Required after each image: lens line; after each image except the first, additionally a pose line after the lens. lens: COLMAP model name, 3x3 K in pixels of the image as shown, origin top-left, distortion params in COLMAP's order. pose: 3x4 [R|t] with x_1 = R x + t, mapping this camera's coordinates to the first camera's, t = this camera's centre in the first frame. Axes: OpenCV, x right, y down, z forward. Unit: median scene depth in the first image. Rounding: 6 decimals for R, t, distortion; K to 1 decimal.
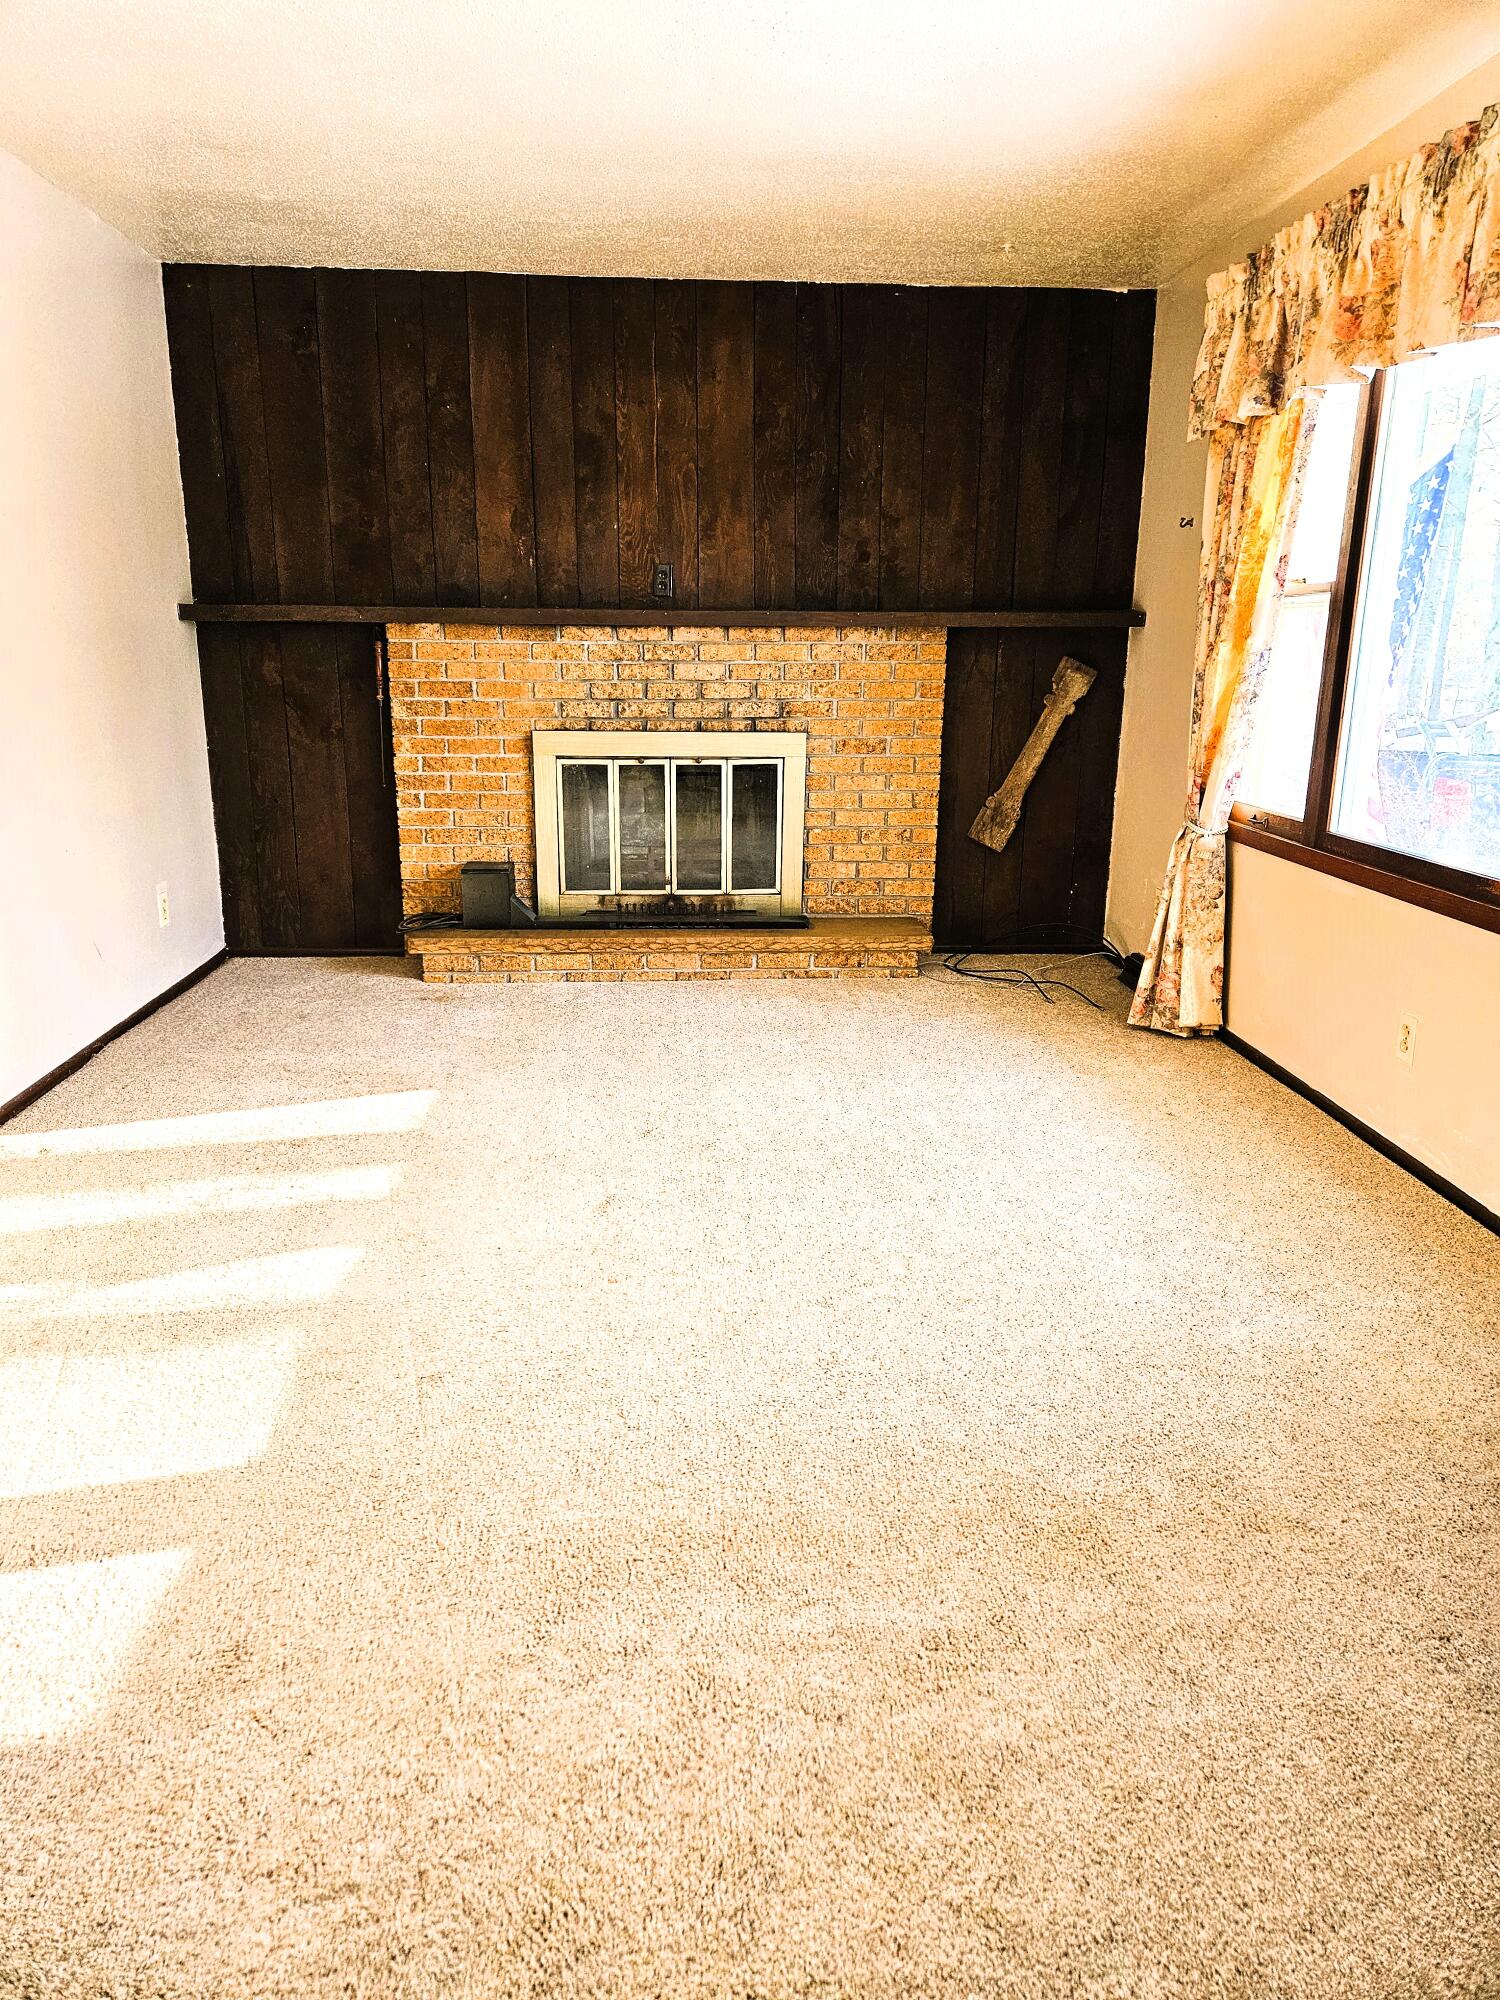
lens RADIAL K [[1294.9, 0, 756.0], [0, 1294.9, 992.7], [0, 0, 1]] dist [0.021007, -0.005339]
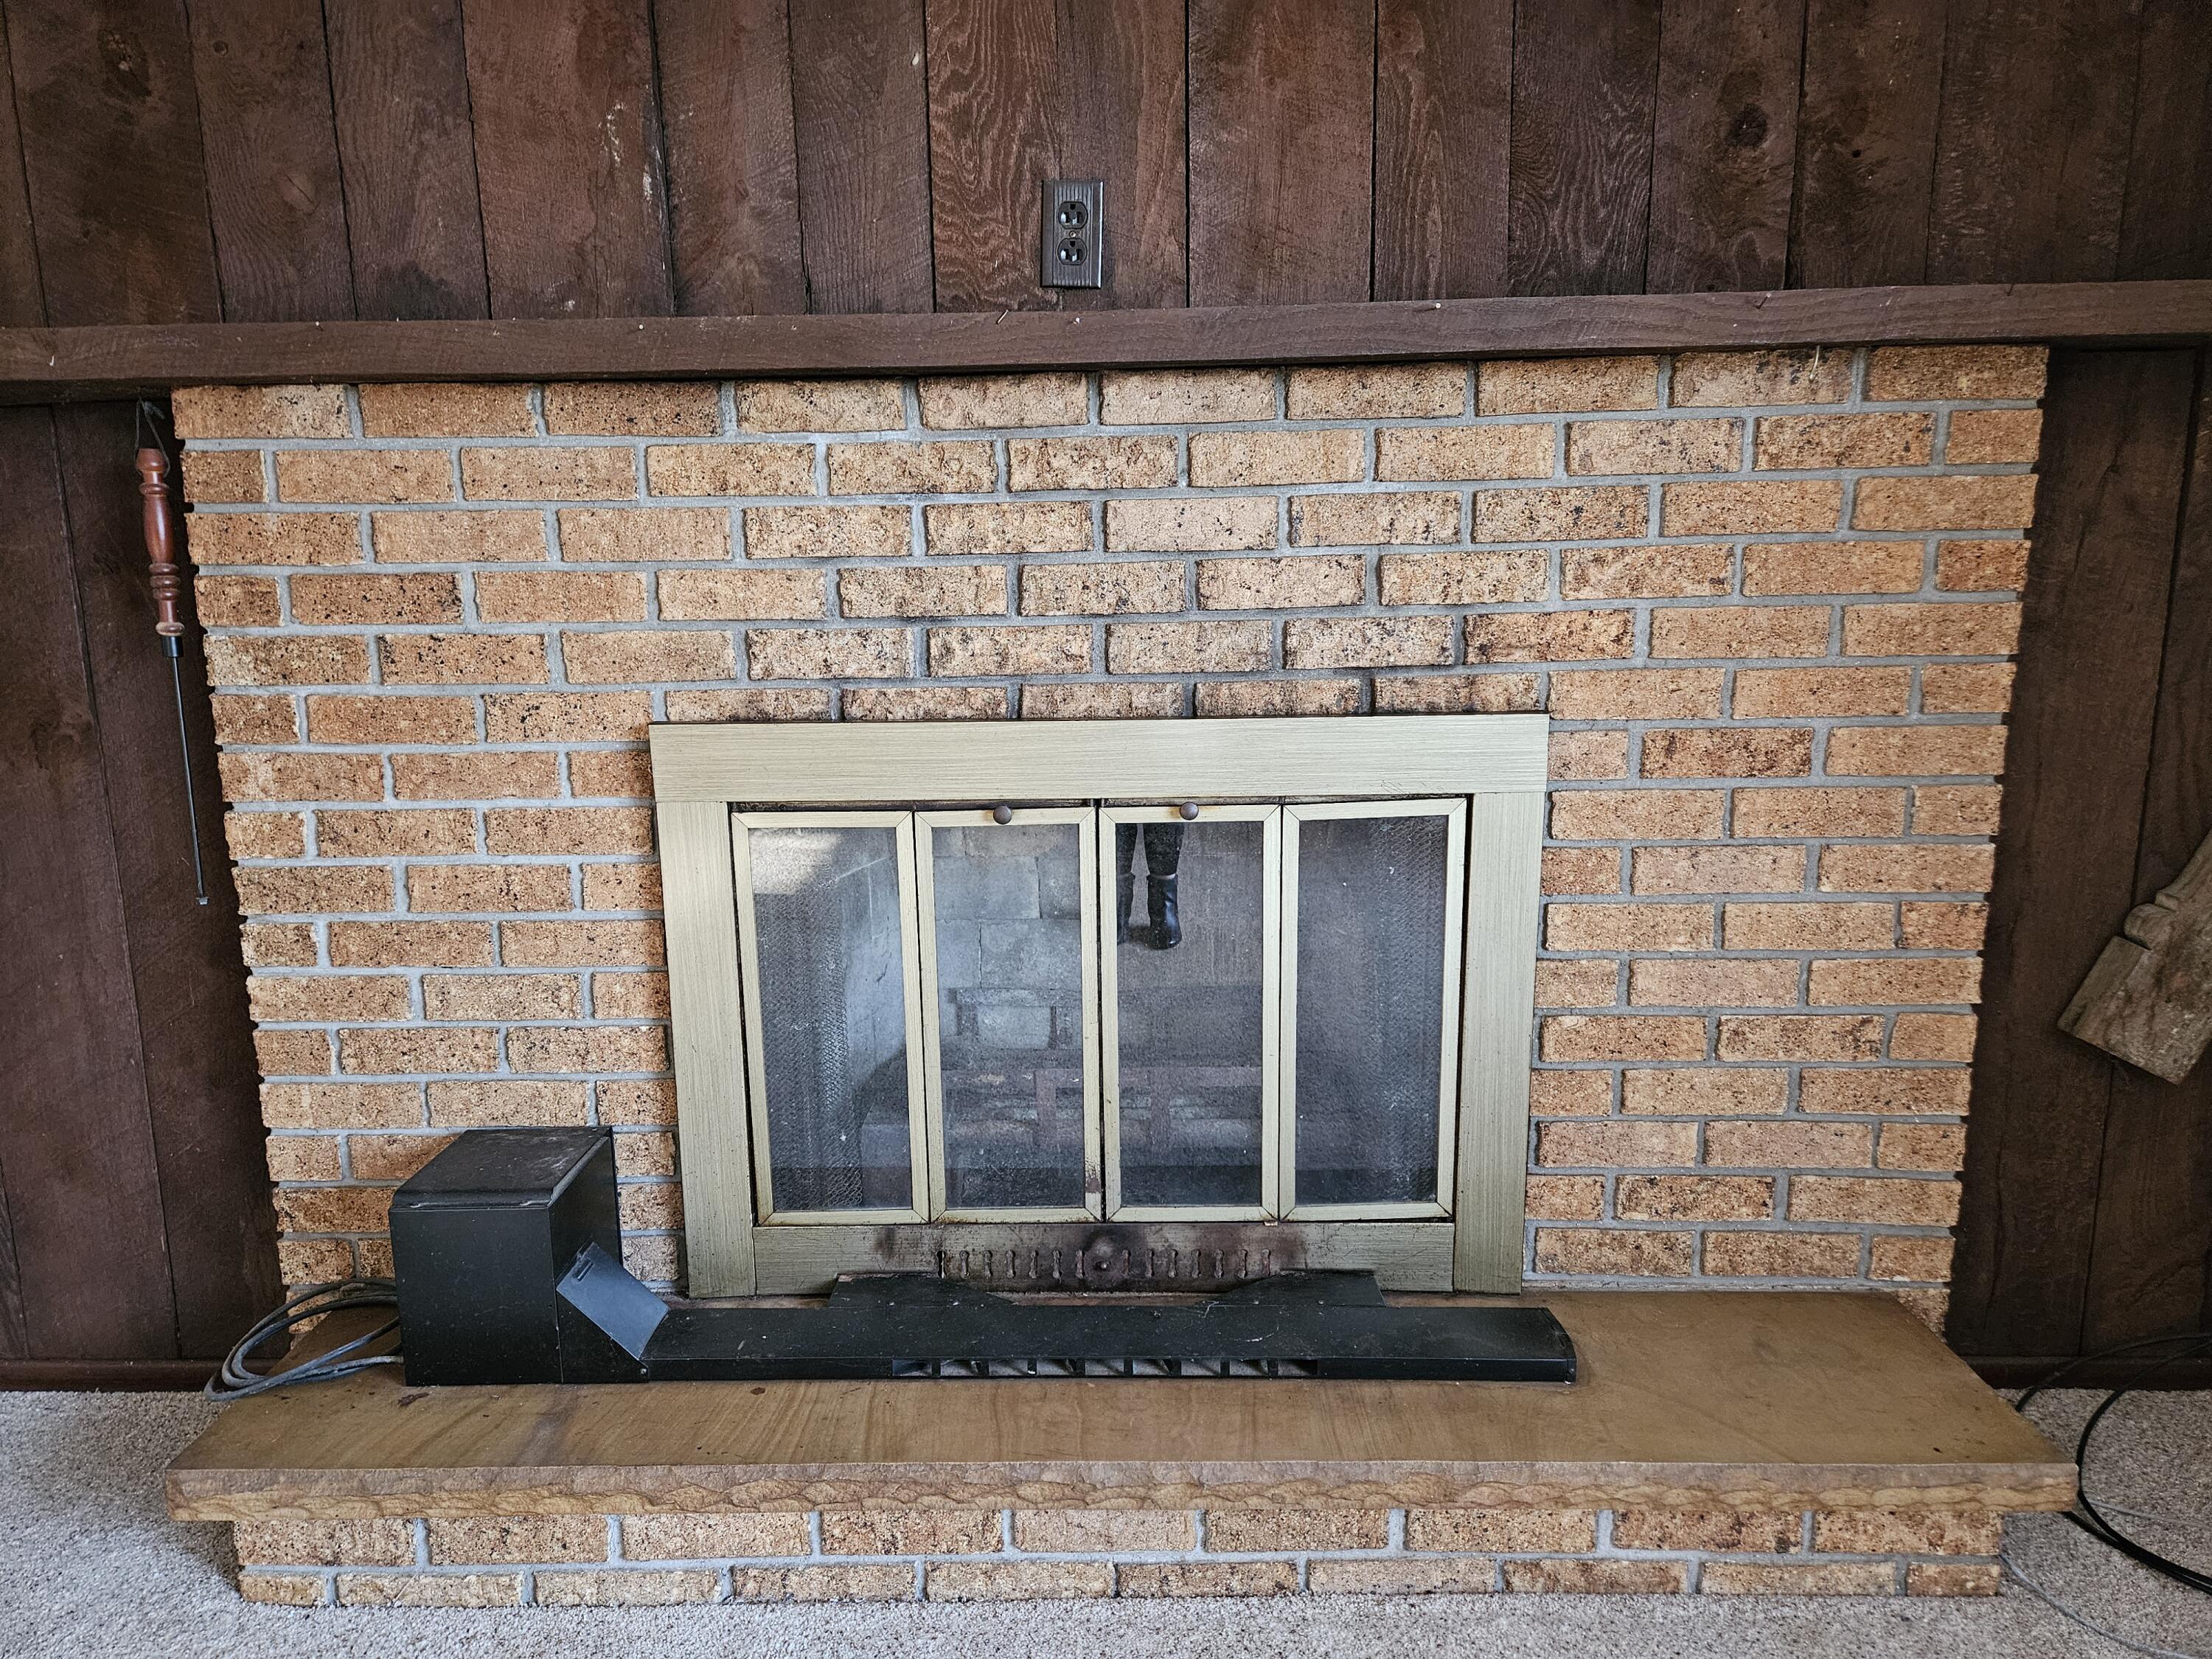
lens RADIAL K [[1432.2, 0, 1101.7], [0, 1432.2, 834.5], [0, 0, 1]] dist [0.021007, -0.005339]
pose [[0.995844, -0.008373, -0.090694, -0.034724], [0.000391, 0.996150, -0.087667, -0.144734], [0.091078, 0.087267, 0.992013, 0.668231]]
